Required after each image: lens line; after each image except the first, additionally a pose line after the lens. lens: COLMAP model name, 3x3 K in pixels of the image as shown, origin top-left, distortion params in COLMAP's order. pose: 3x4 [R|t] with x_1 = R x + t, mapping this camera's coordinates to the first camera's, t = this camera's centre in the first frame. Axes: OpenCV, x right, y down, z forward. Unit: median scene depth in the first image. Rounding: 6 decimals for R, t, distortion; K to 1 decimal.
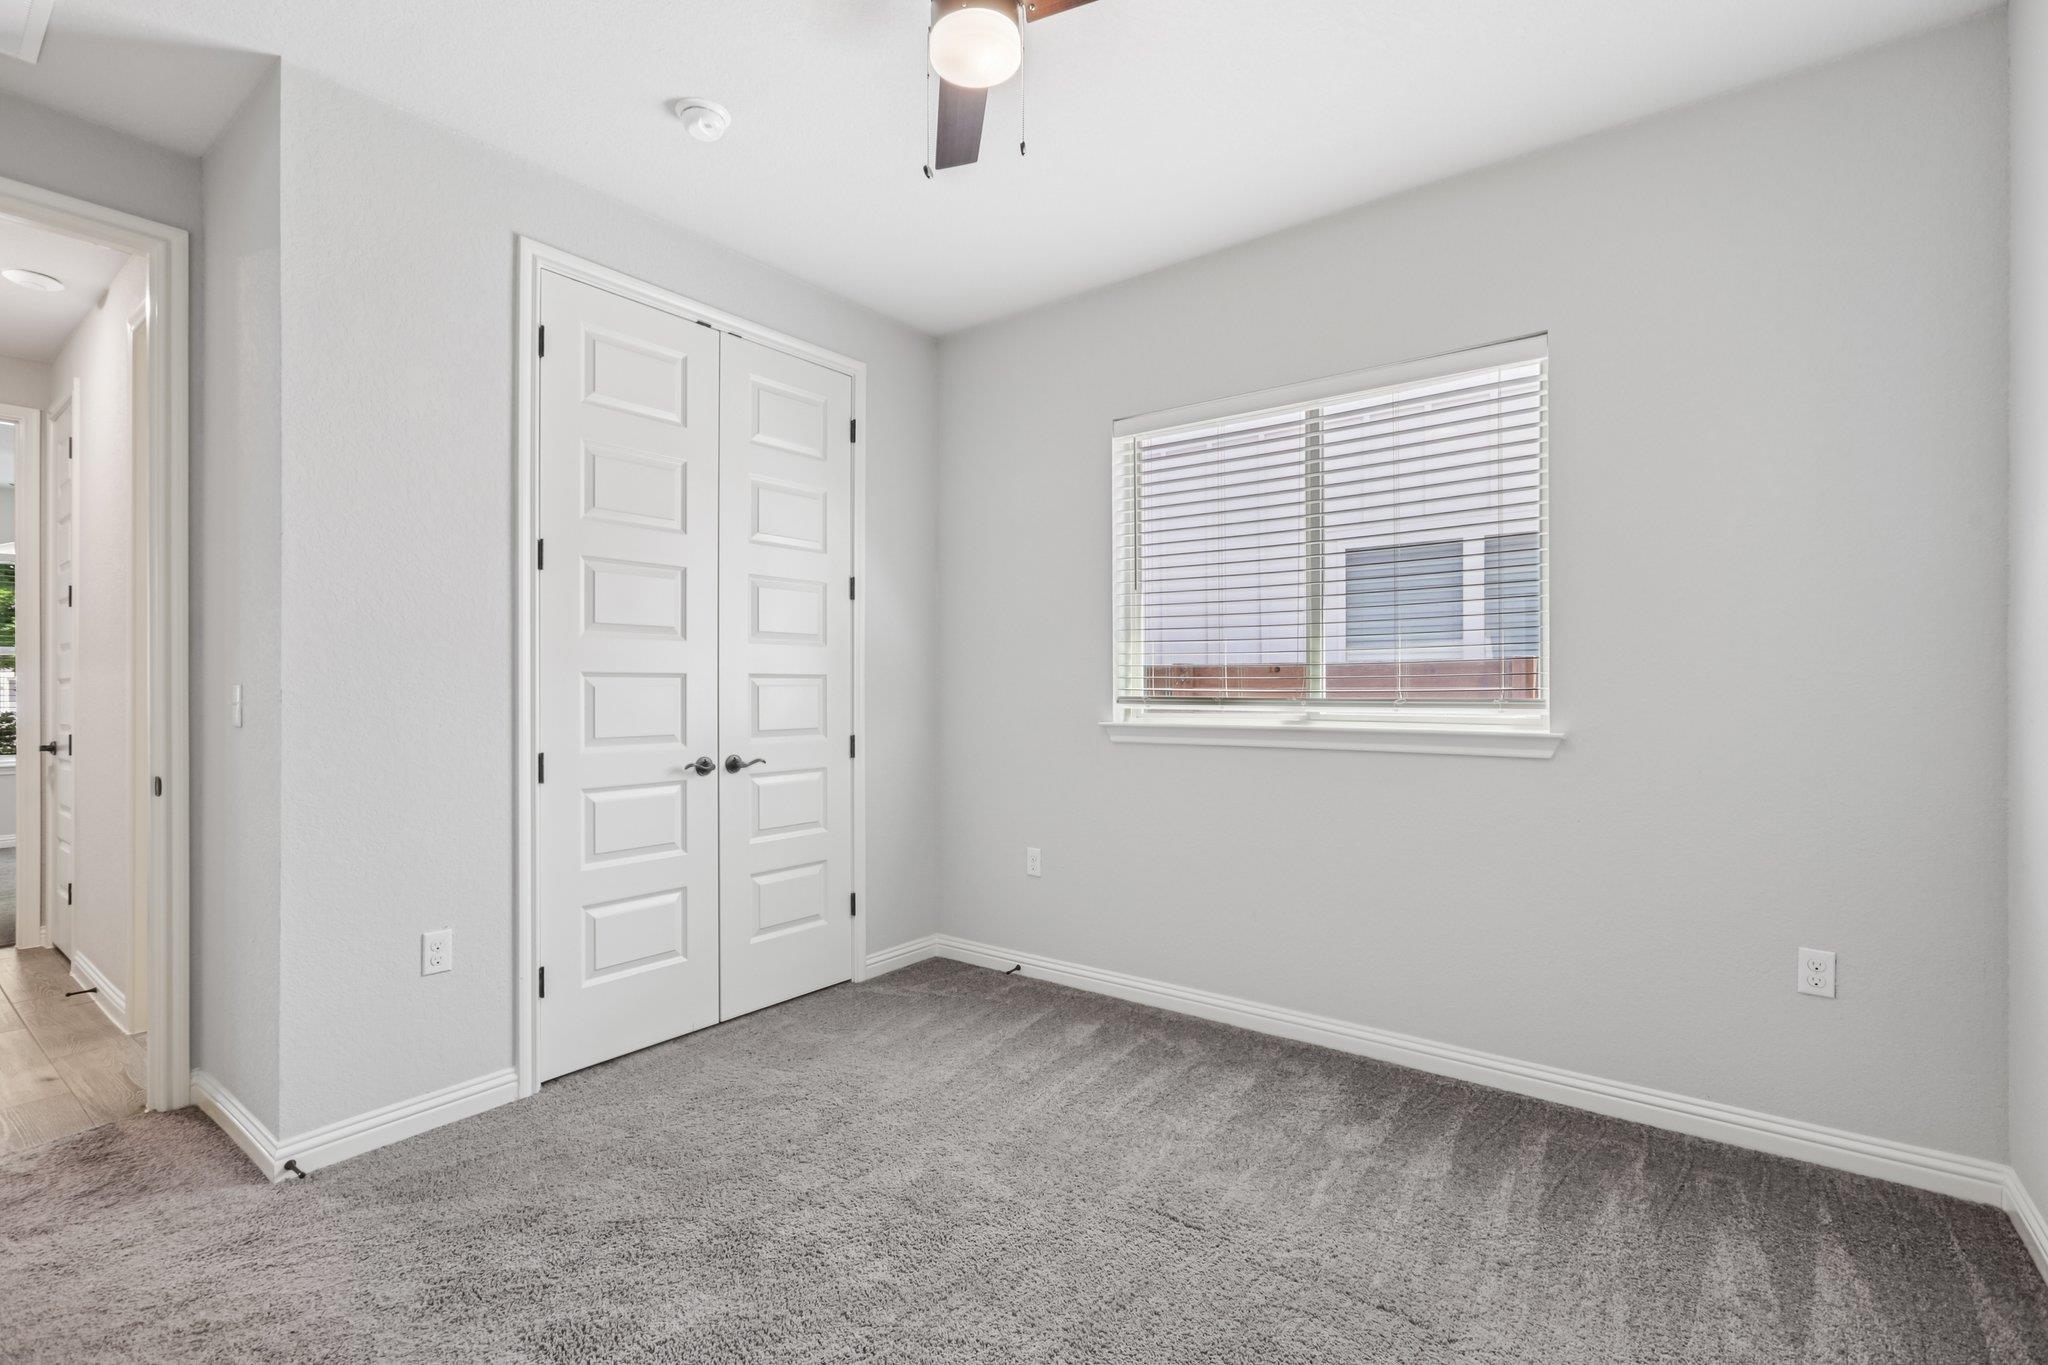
lens RADIAL K [[917.3, 0, 1029.8], [0, 917.3, 679.4], [0, 0, 1]] dist [0.001450, -0.000621]
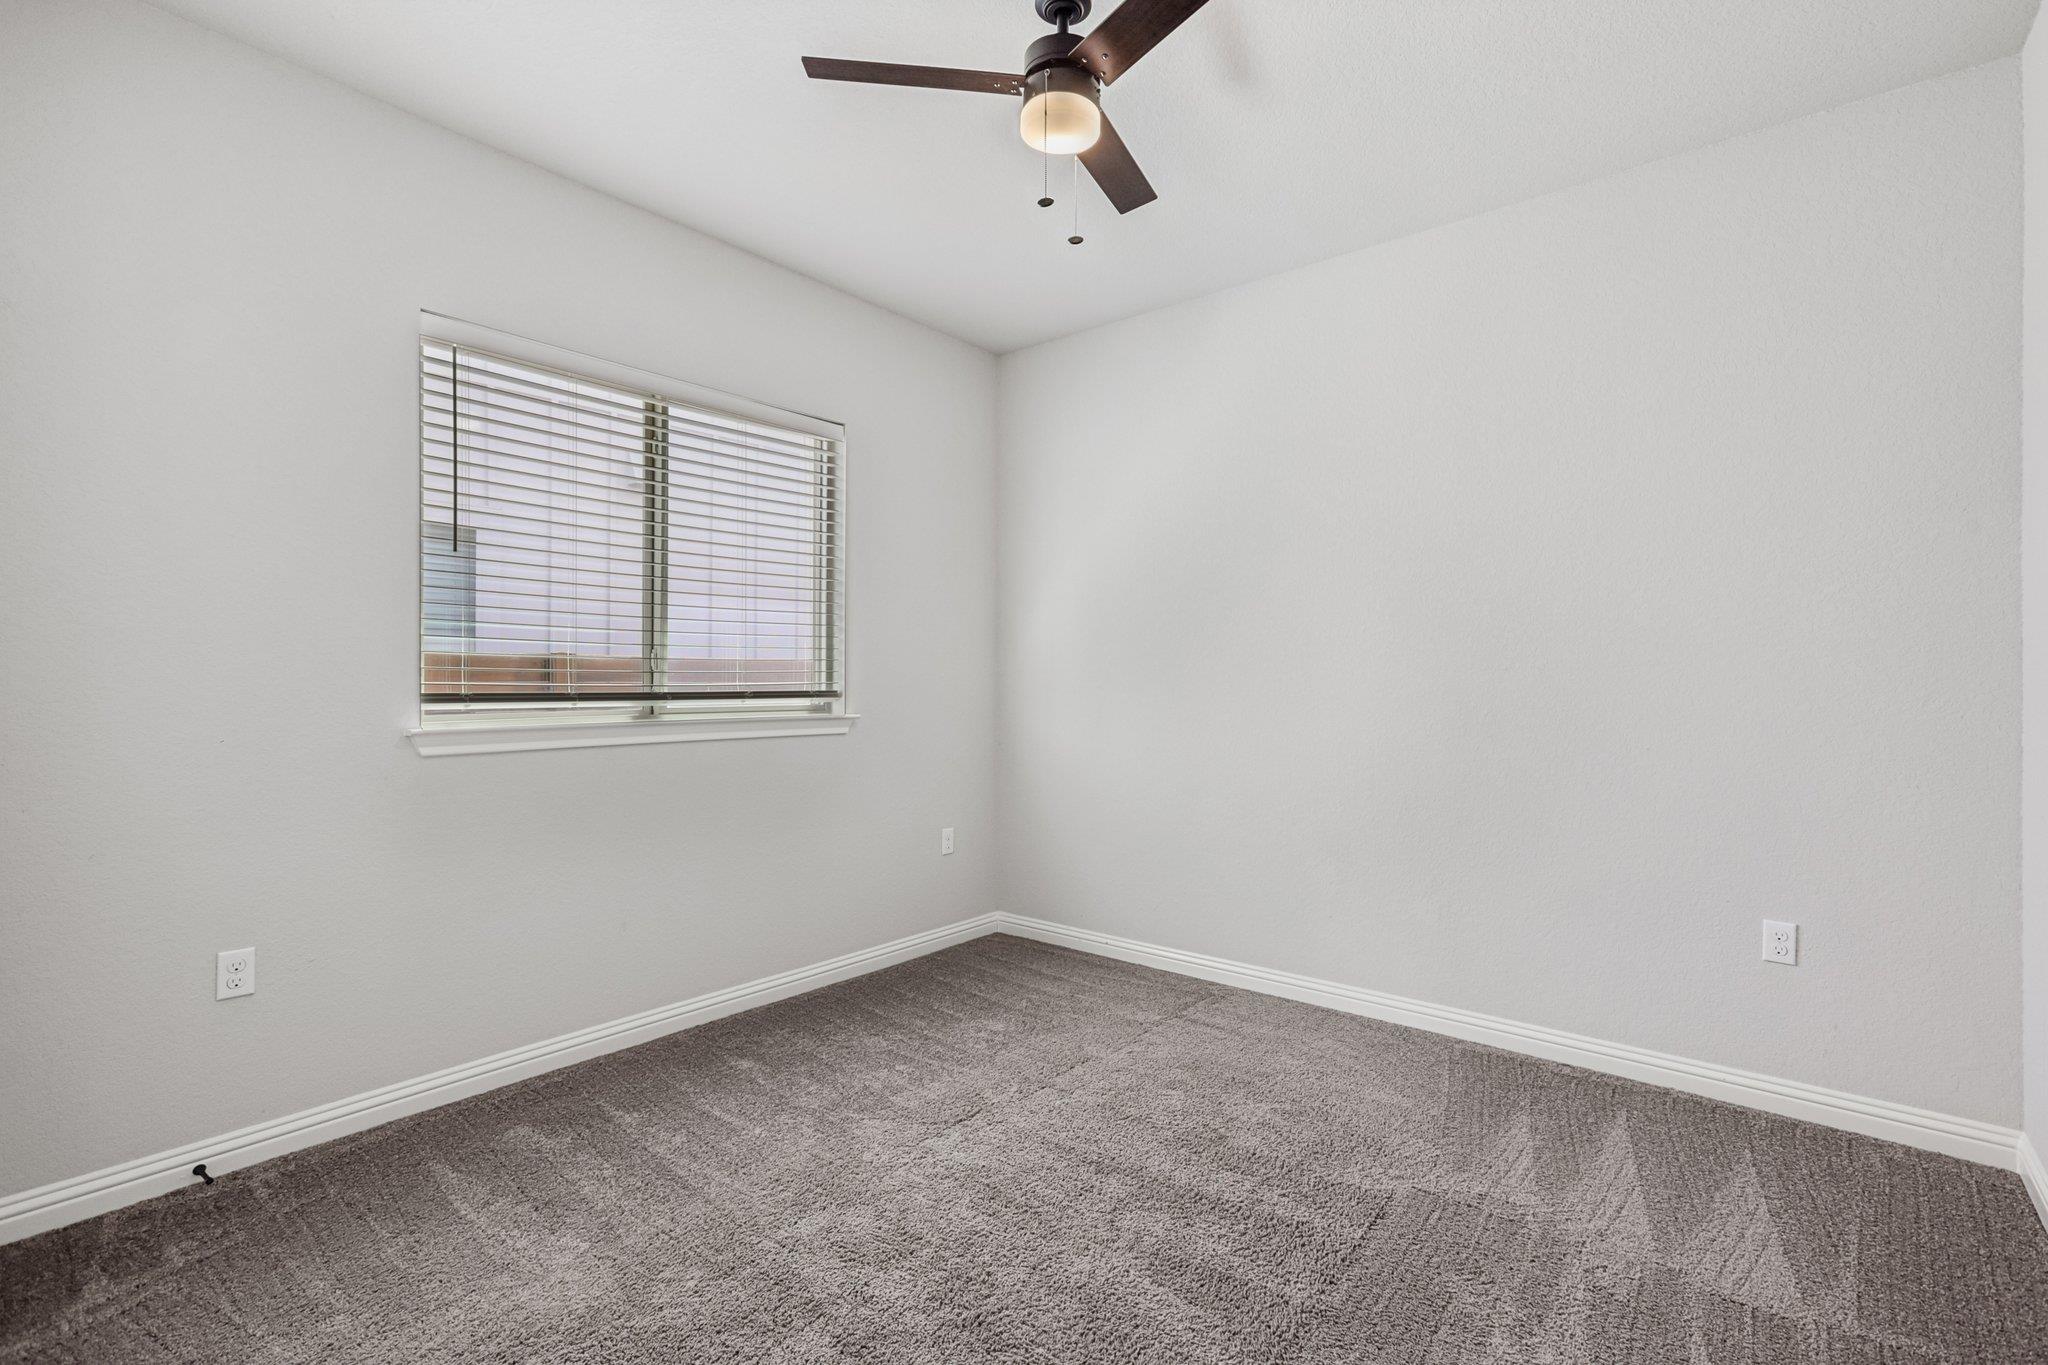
lens RADIAL K [[917.3, 0, 1029.8], [0, 917.3, 679.4], [0, 0, 1]] dist [0.001450, -0.000621]
pose [[0.028714, 0.013485, 0.999497, -0.682944], [-0.009218, 0.999870, -0.013225, 0.016568], [-0.999545, -0.008833, 0.028835, 0.569367]]
